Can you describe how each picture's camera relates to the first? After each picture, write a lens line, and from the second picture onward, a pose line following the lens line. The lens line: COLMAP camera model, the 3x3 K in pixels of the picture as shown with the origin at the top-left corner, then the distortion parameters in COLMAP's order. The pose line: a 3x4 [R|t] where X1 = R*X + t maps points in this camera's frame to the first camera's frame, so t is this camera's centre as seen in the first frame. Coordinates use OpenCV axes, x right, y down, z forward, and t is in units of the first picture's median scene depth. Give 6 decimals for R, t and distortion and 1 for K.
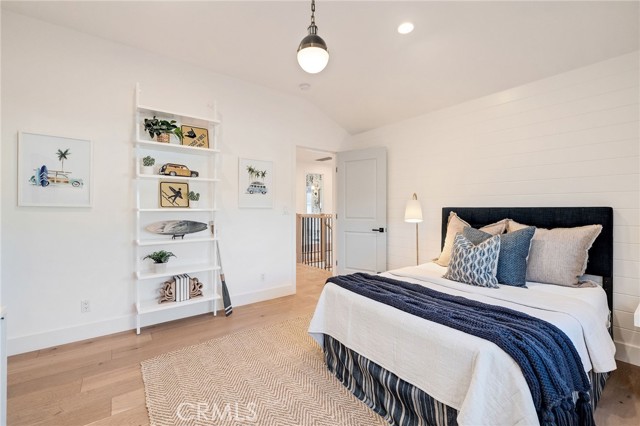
lens RADIAL K [[269.8, 0, 319.8], [0, 269.8, 209.0], [0, 0, 1]] dist [-0.001386, -0.000169]
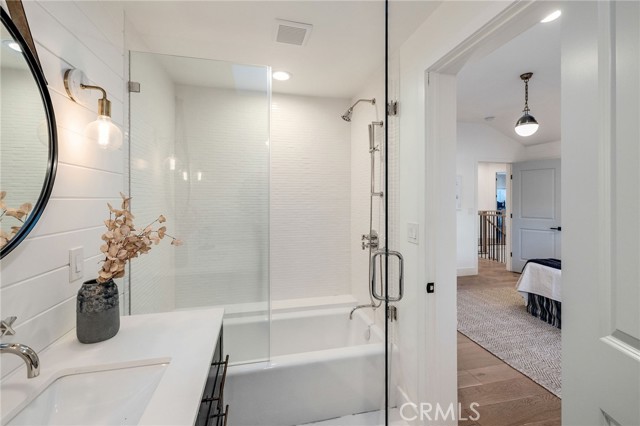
lens RADIAL K [[279.9, 0, 321.4], [0, 279.9, 199.7], [0, 0, 1]] dist [0.000199, 0.000046]
pose [[0.916368, -0.000035, -0.400337, -0.455565], [0.000415, 1.000000, 0.000862, -0.097315], [0.400337, -0.000956, 0.916368, -1.032548]]
